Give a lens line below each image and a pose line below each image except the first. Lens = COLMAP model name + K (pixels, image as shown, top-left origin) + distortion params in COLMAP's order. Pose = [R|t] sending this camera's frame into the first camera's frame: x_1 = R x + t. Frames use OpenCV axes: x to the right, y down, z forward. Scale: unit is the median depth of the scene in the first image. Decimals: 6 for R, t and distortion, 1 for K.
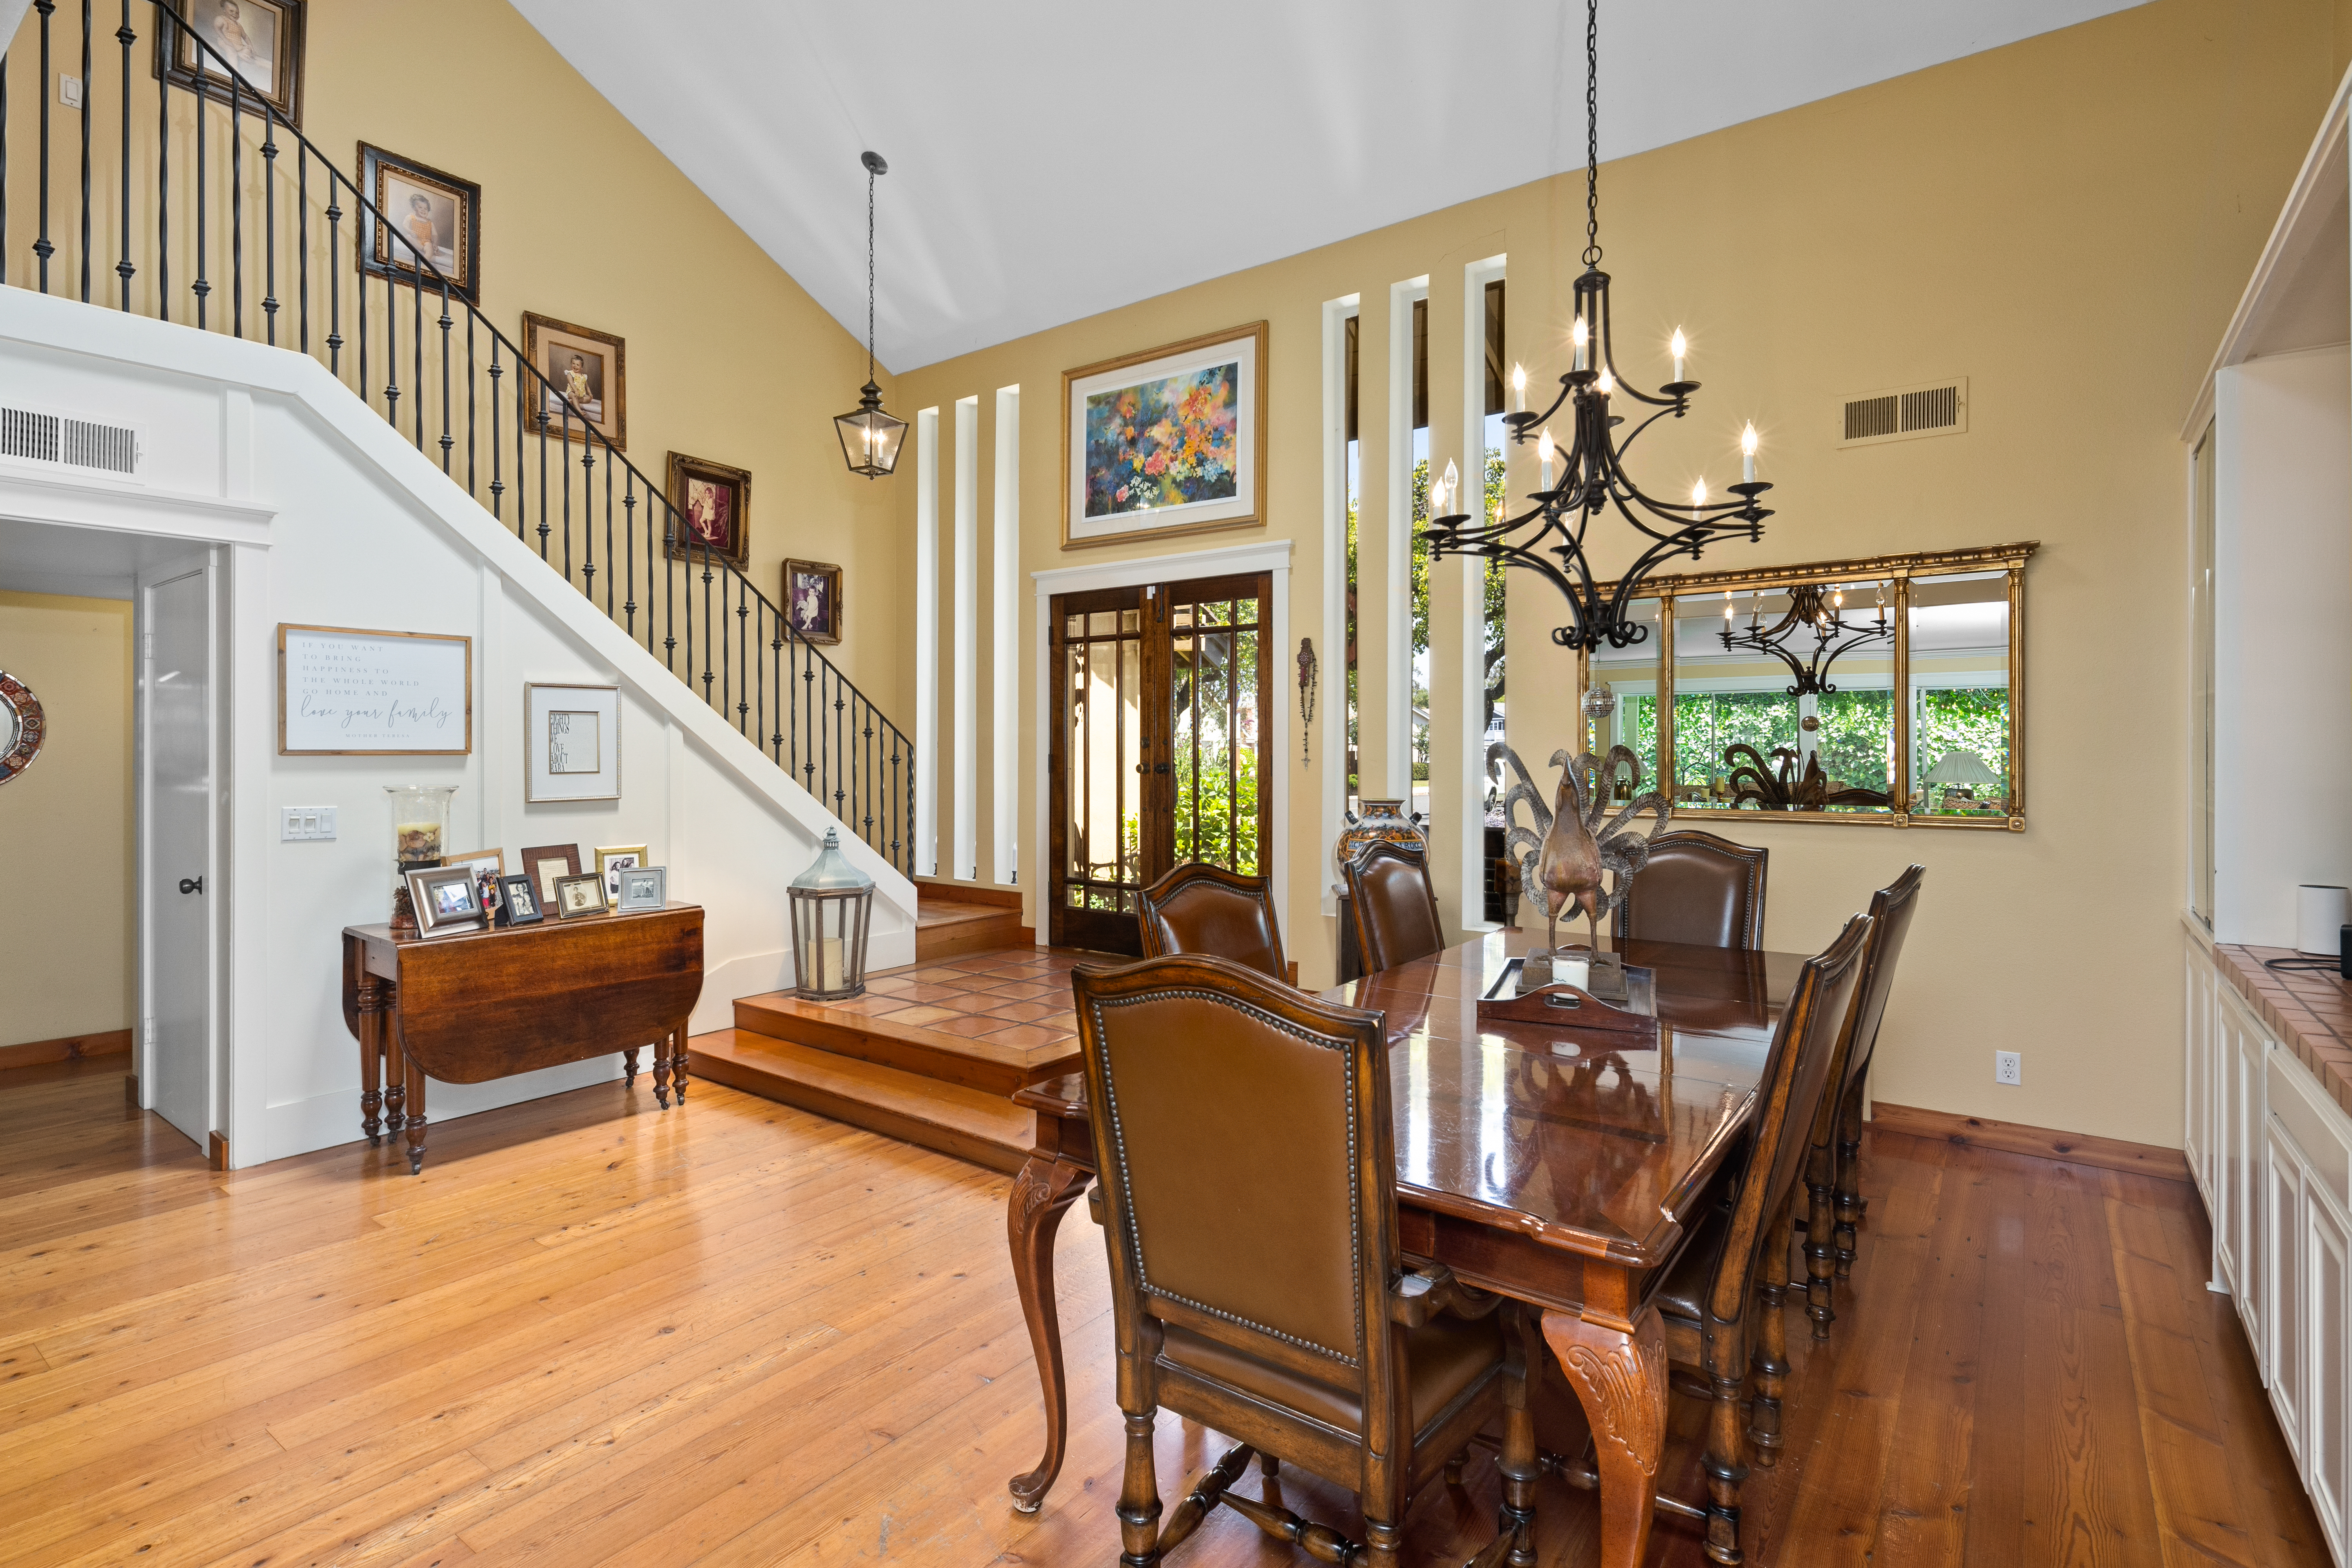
lens RADIAL K [[1121.4, 0, 1121.2], [0, 1121.4, 725.5], [0, 0, 1]] dist [-0.021576, -0.000273]
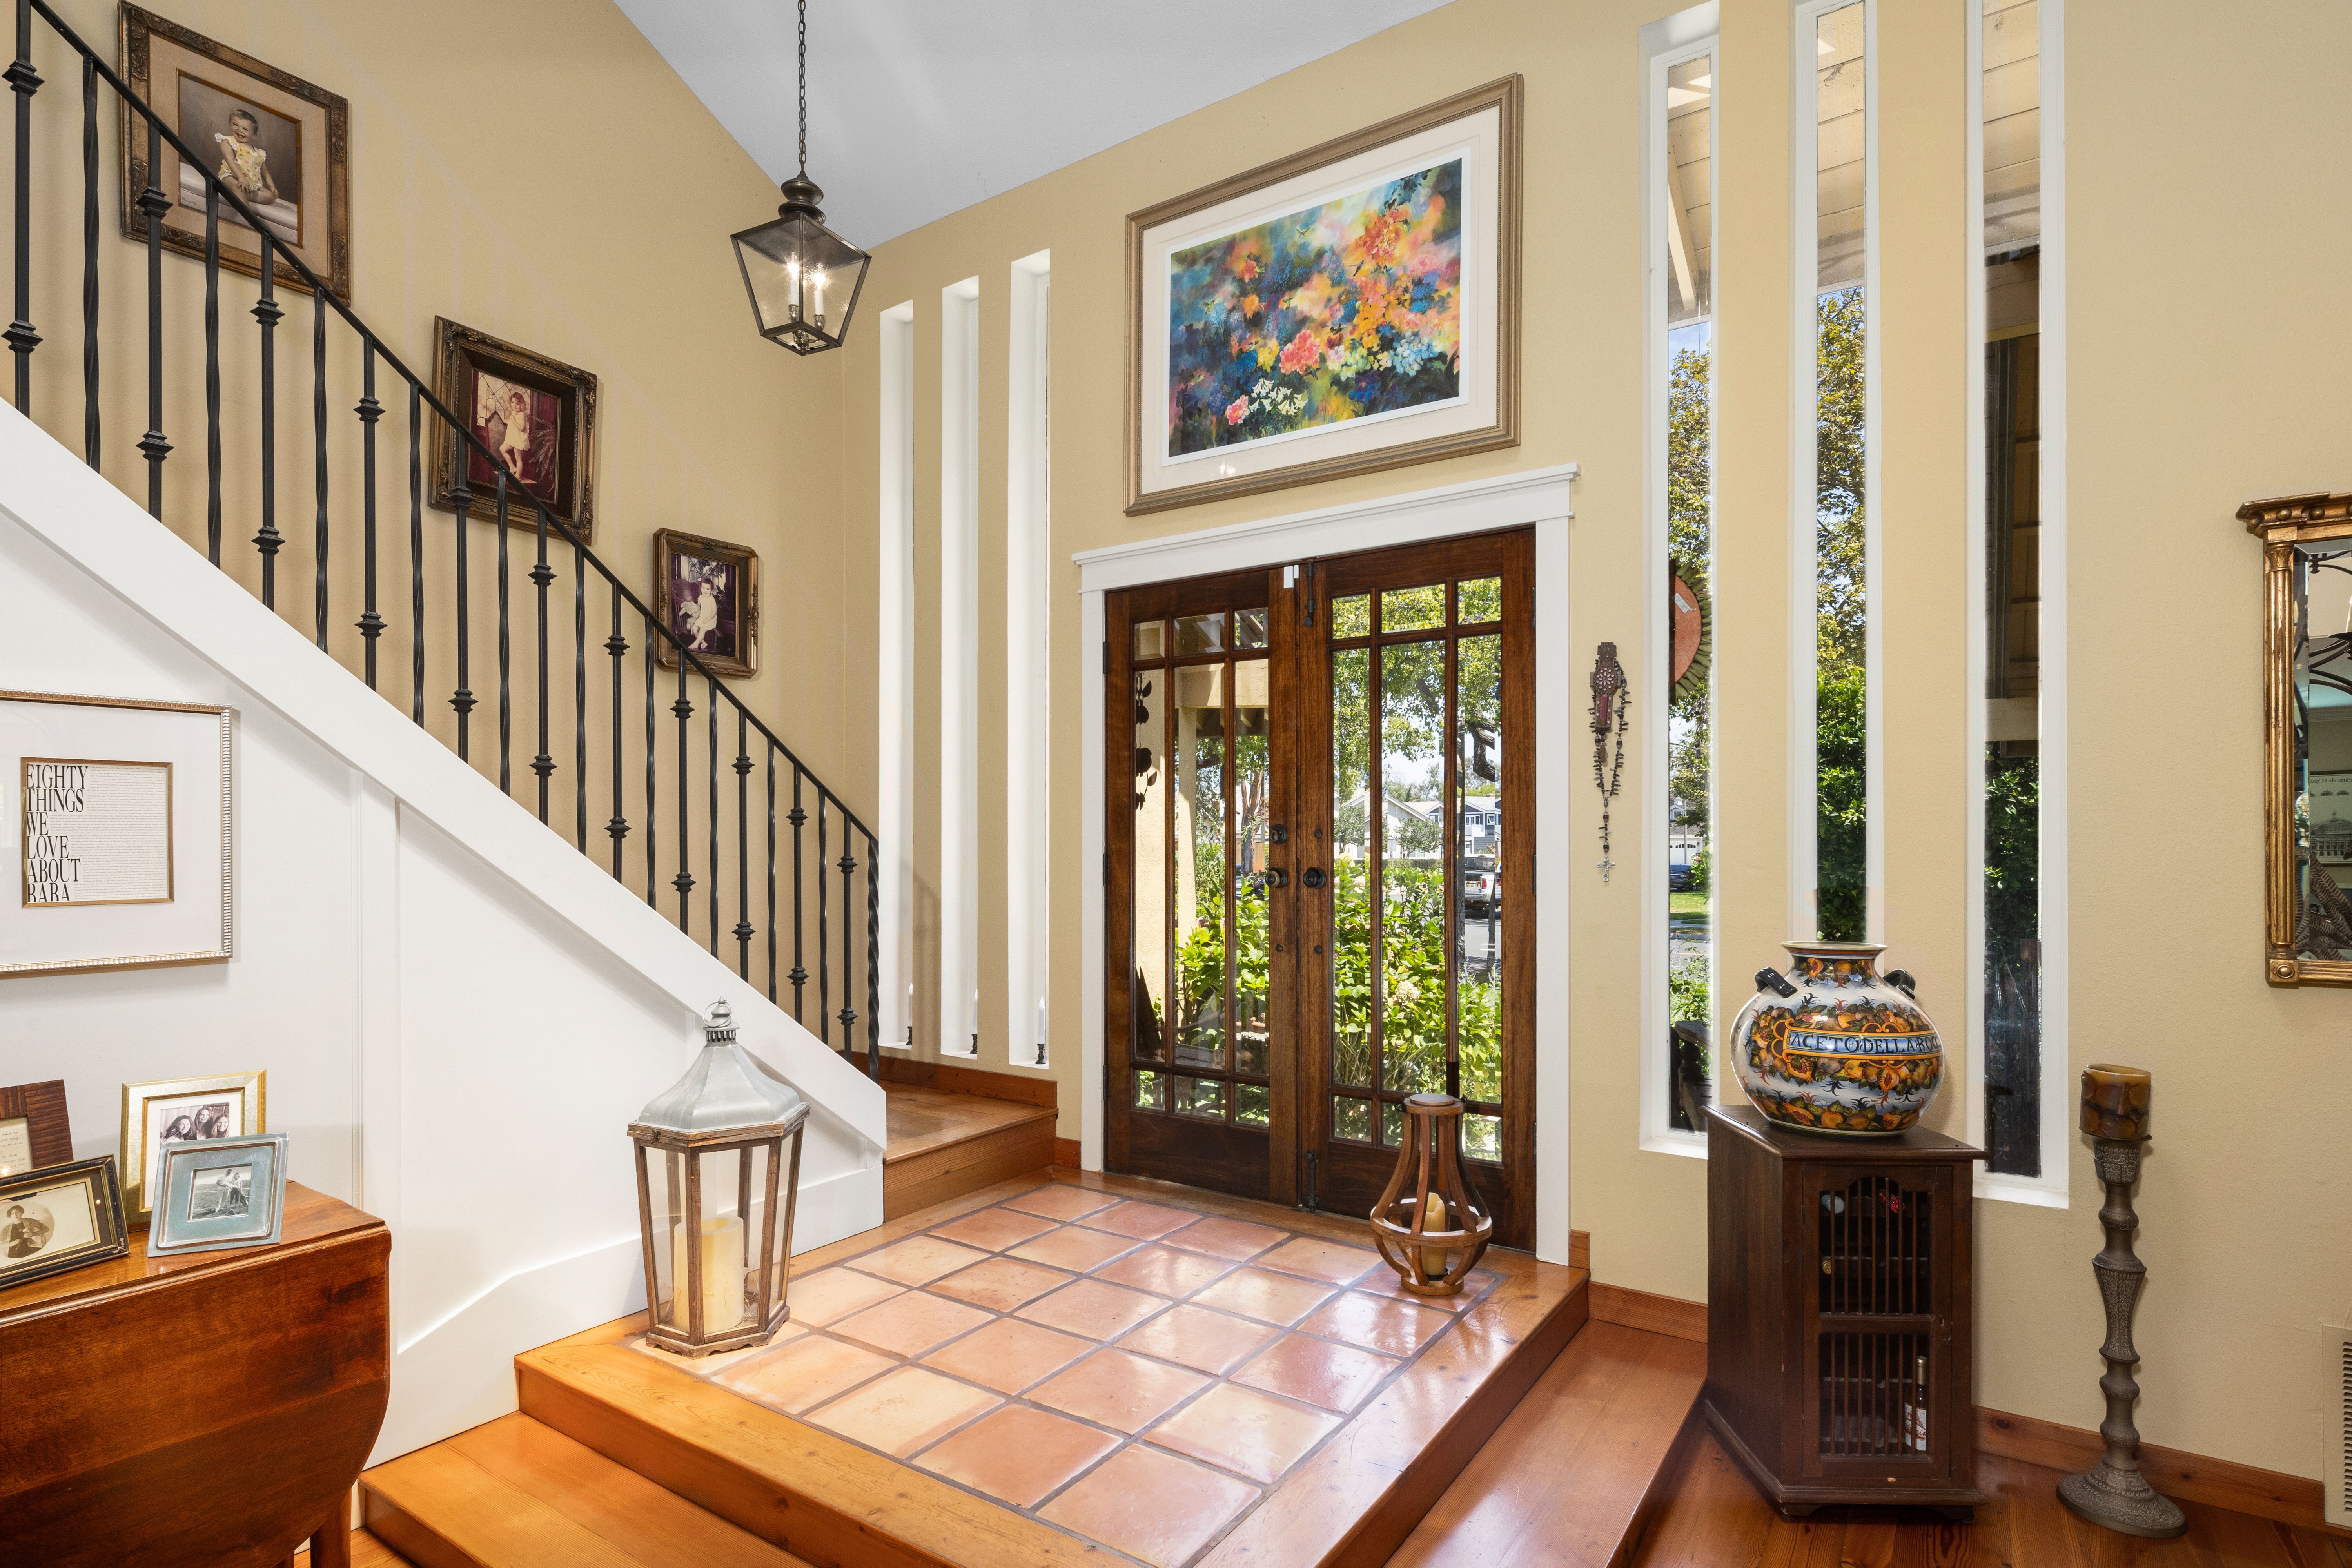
lens RADIAL K [[1201.8, 0, 1153.4], [0, 1201.8, 823.8], [0, 0, 1]] dist [-0.010813, -0.001332]
pose [[0.998464, -0.000664, 0.055392, -0.081252], [0.000452, 0.999993, 0.003841, 0.007449], [-0.055395, -0.003810, 0.998457, 0.389158]]
